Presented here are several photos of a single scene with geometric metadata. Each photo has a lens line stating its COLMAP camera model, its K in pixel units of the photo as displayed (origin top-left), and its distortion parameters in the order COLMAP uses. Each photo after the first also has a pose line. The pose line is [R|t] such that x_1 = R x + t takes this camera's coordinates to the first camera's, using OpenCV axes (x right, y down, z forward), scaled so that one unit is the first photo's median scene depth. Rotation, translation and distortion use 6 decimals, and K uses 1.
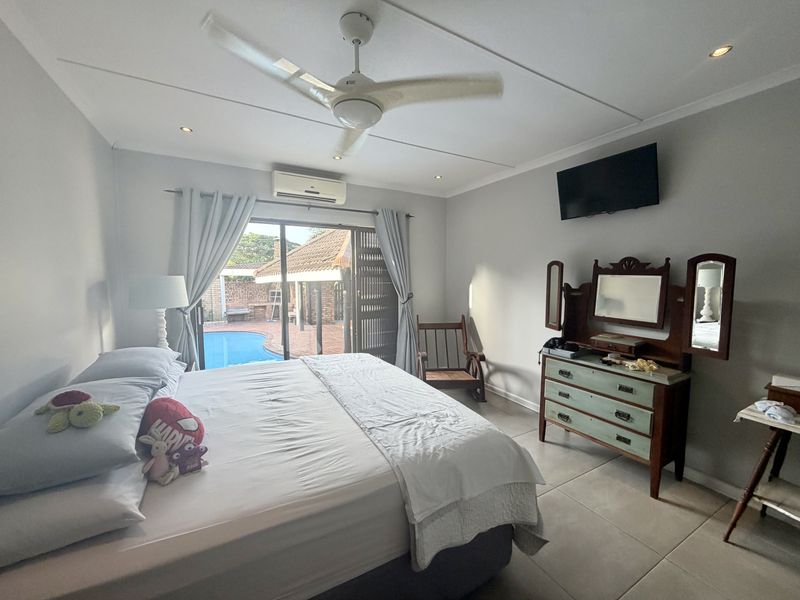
lens RADIAL K [[317.6, 0, 398.2], [0, 317.6, 299.4], [0, 0, 1]] dist [0.000788, 0.000034]
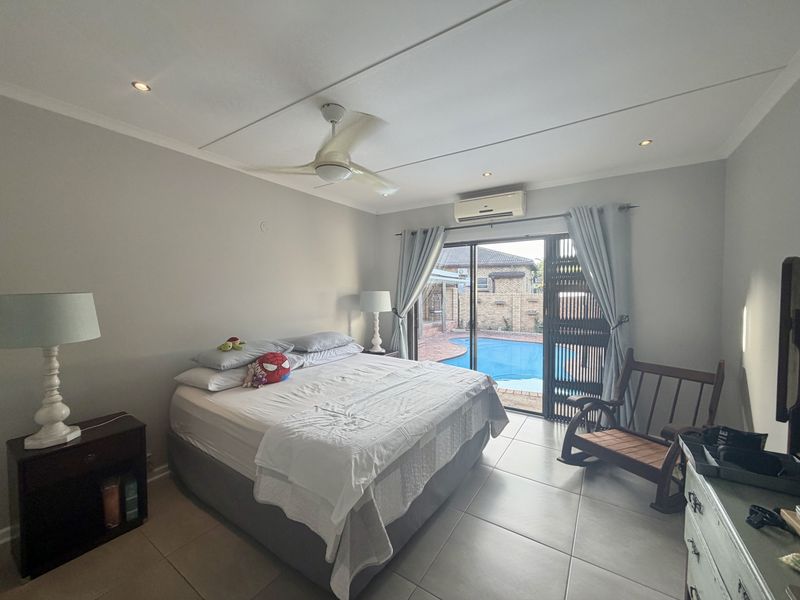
lens RADIAL K [[317.6, 0, 398.2], [0, 317.6, 299.4], [0, 0, 1]] dist [0.000788, 0.000034]
pose [[0.464702, 0.024510, -0.885128, 0.633753], [-0.065990, 0.997796, -0.007015, -0.027168], [0.883005, 0.061670, 0.465295, 0.336868]]
